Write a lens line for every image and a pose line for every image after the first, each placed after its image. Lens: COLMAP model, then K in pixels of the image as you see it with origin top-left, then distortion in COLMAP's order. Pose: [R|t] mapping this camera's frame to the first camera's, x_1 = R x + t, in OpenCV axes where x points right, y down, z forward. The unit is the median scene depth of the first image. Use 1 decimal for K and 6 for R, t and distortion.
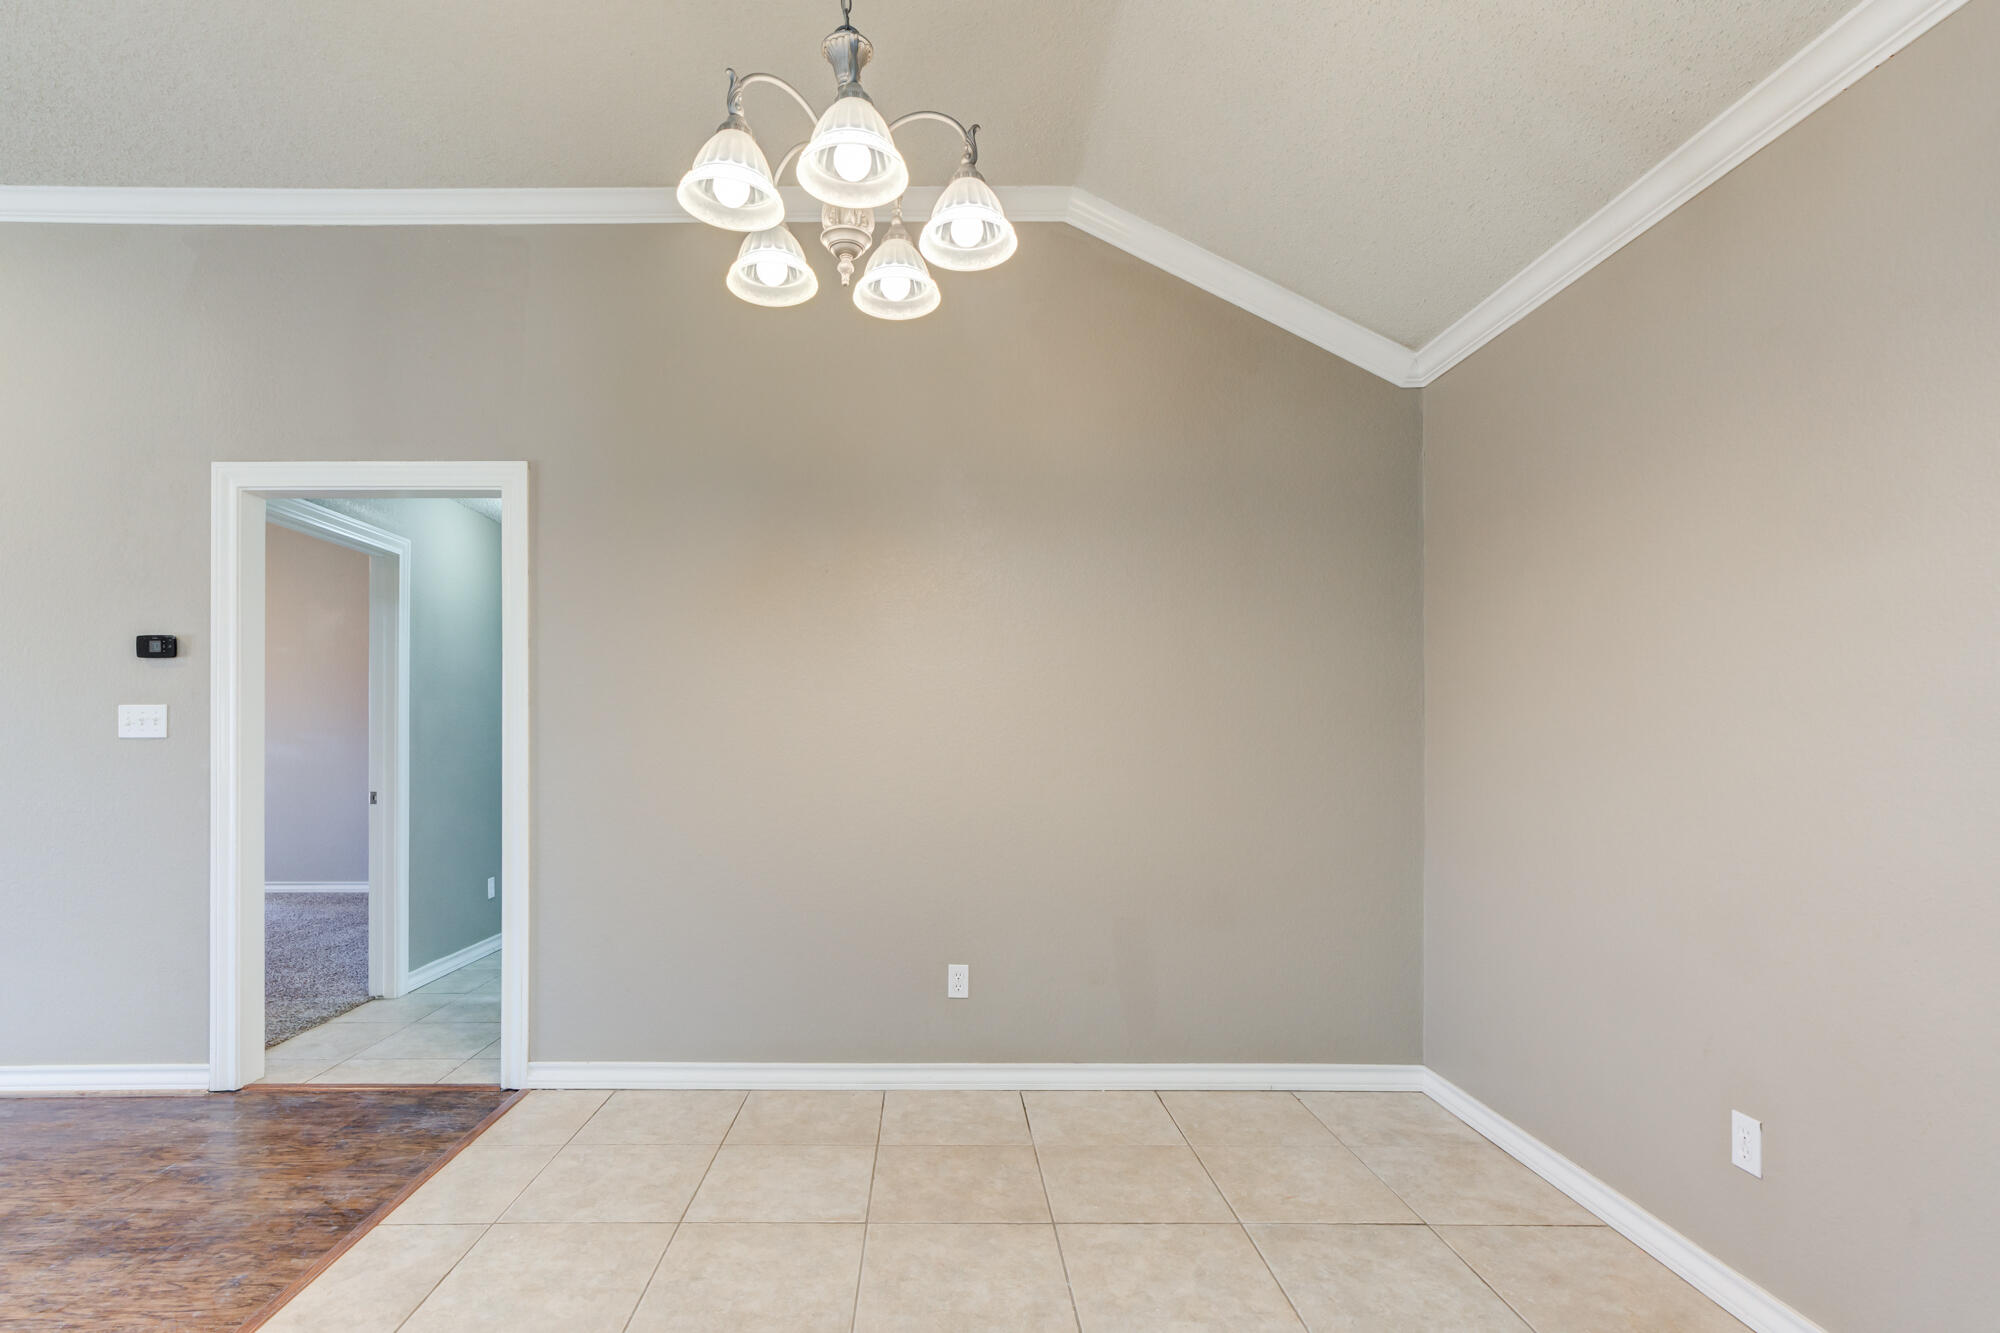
lens RADIAL K [[938.6, 0, 943.0], [0, 938.6, 749.6], [0, 0, 1]] dist [-0.007638, 0.012732]
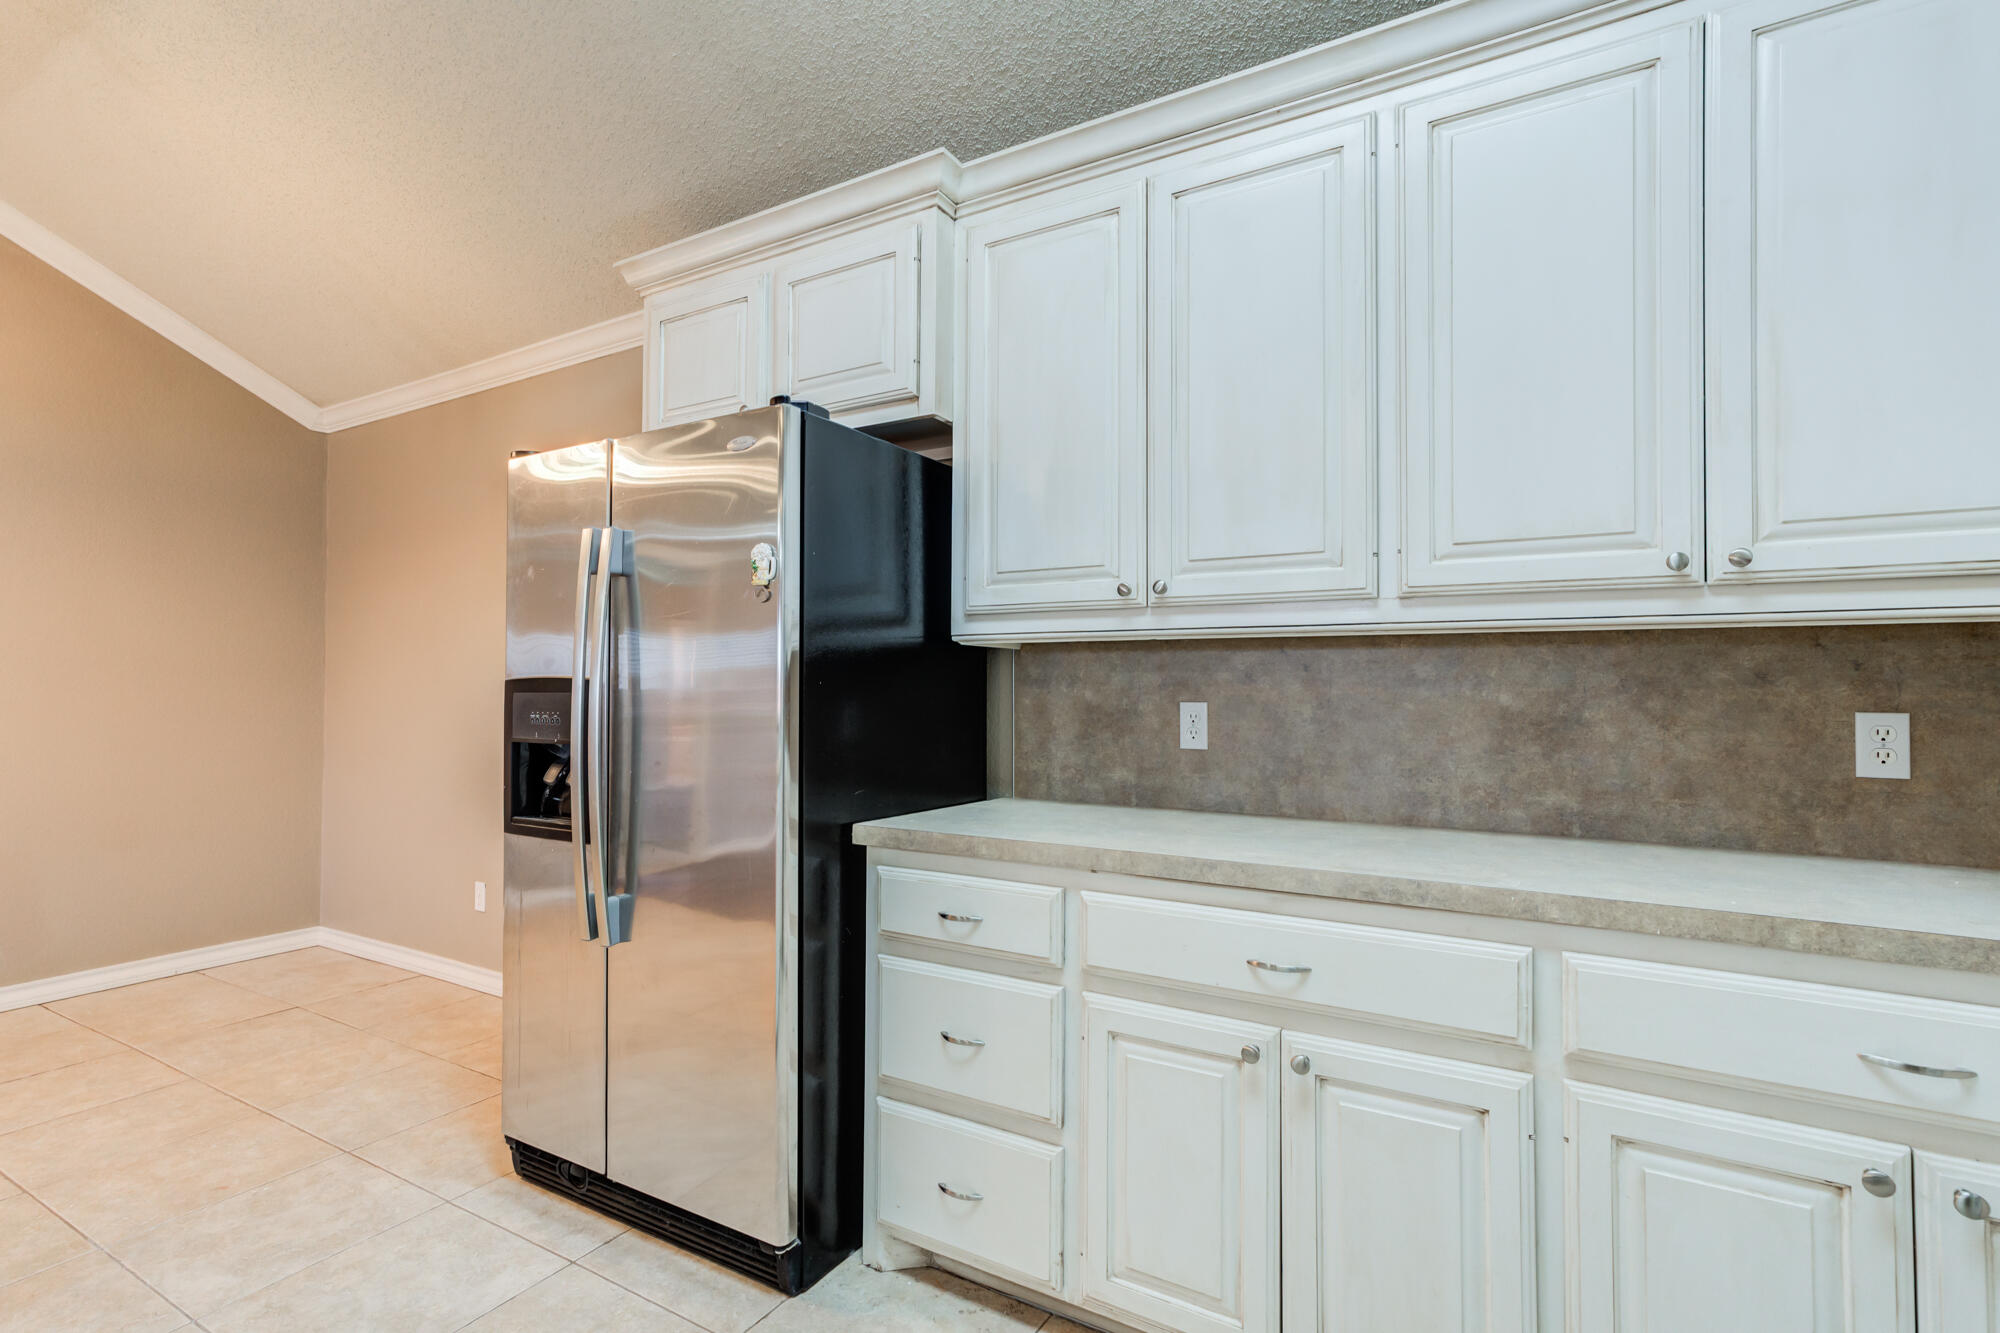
lens RADIAL K [[938.6, 0, 1000.9], [0, 938.6, 665.0], [0, 0, 1]] dist [-0.007638, 0.012732]
pose [[0.518210, 0.021322, 0.854987, -0.171078], [0.005959, 0.999575, -0.028539, 0.001753], [-0.855232, 0.019885, 0.517863, -0.637162]]
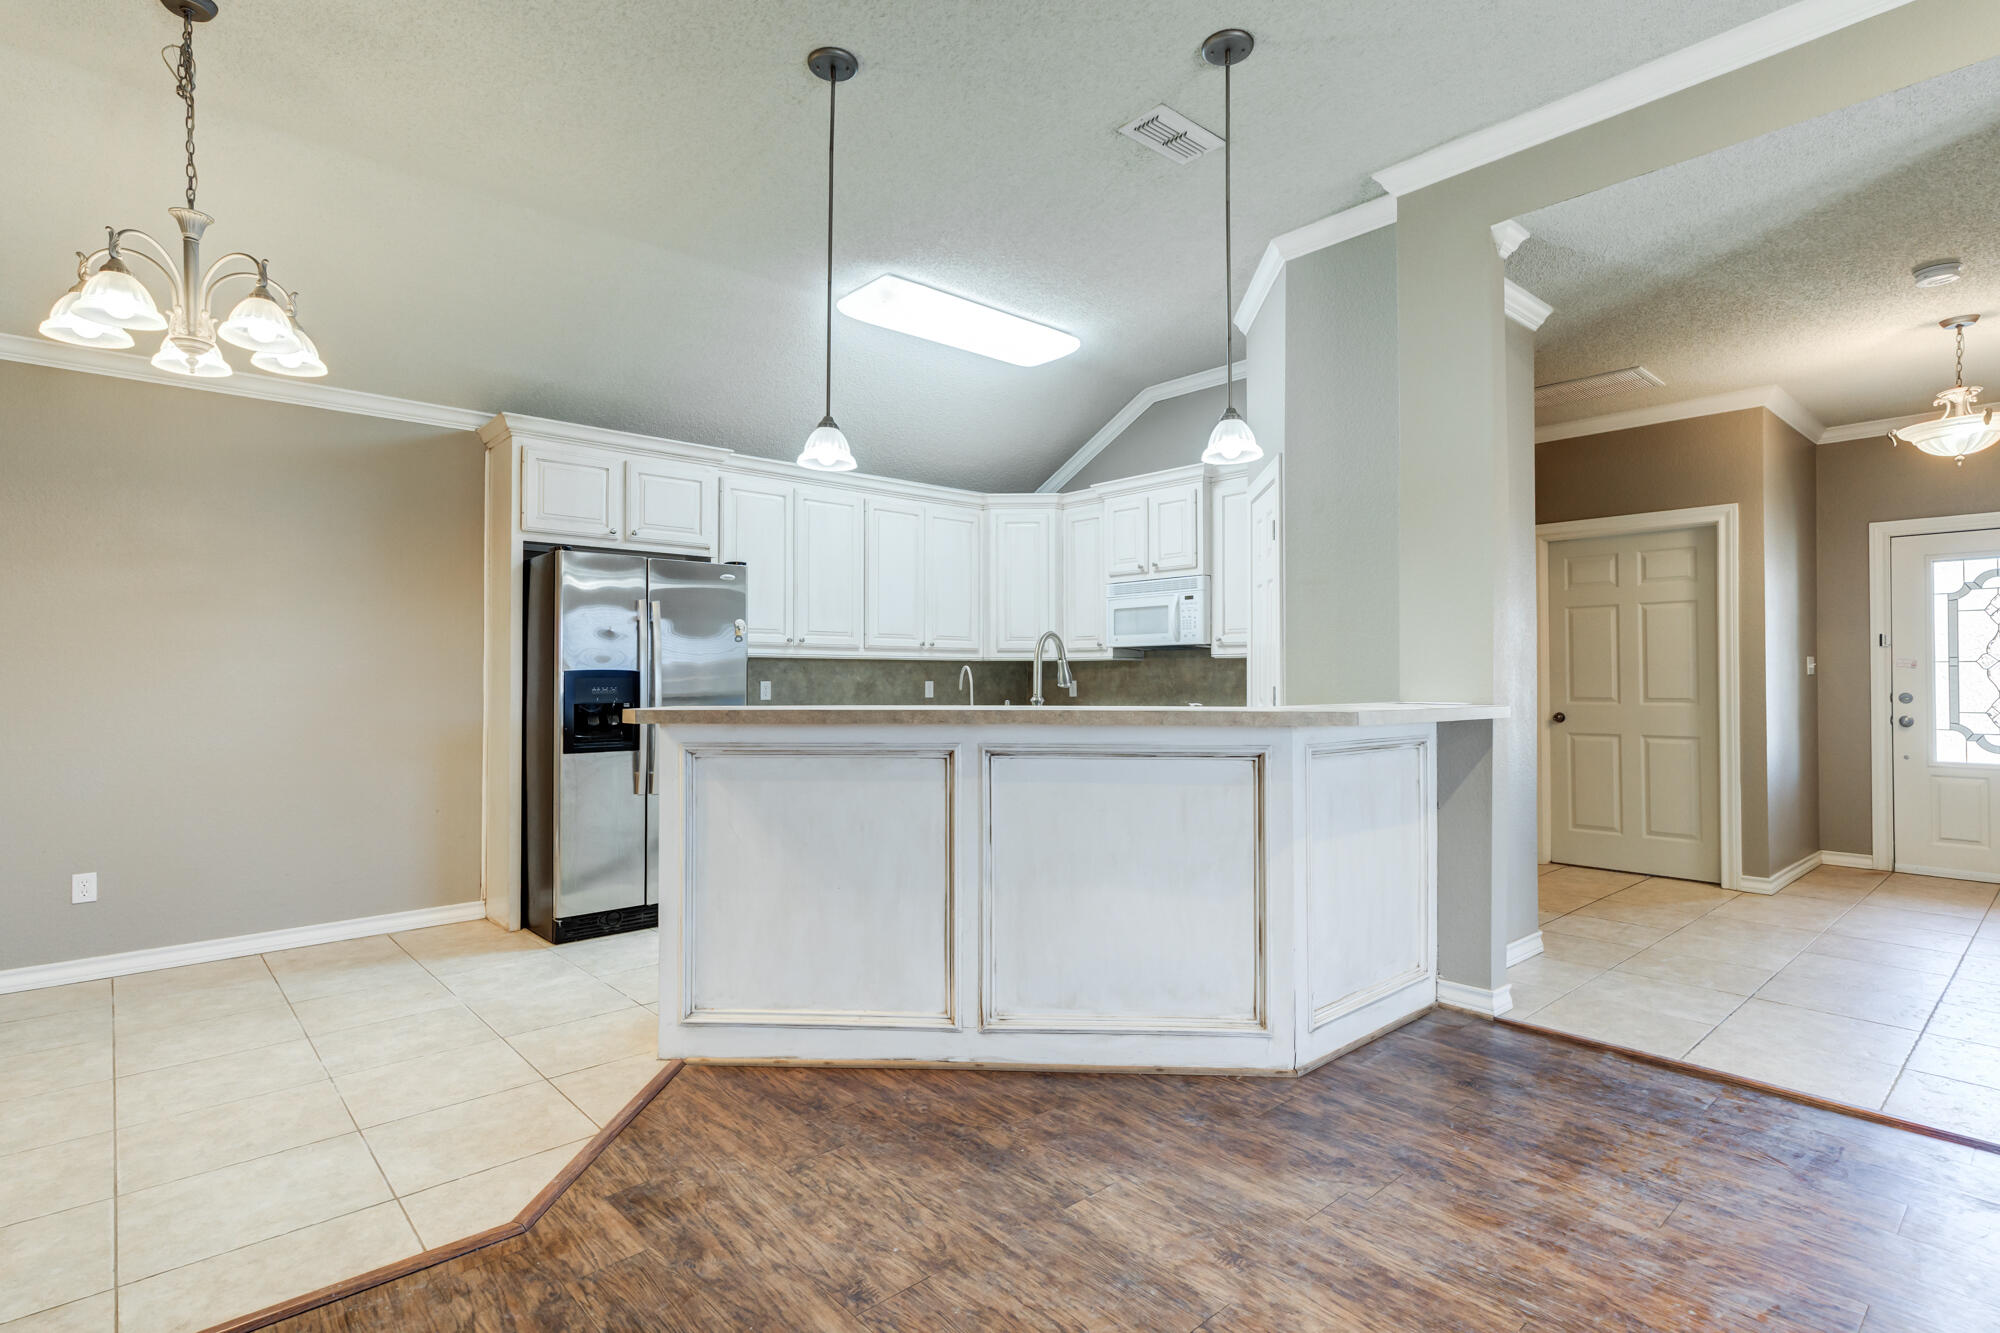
lens RADIAL K [[998.6, 0, 1023.4], [0, 998.6, 662.9], [0, 0, 1]] dist [-0.001947, 0.012724]
pose [[-0.675412, 0.012927, 0.737327, -1.349710], [0.008910, 0.999916, -0.009369, -0.002211], [-0.737387, 0.000242, -0.675471, 0.675406]]
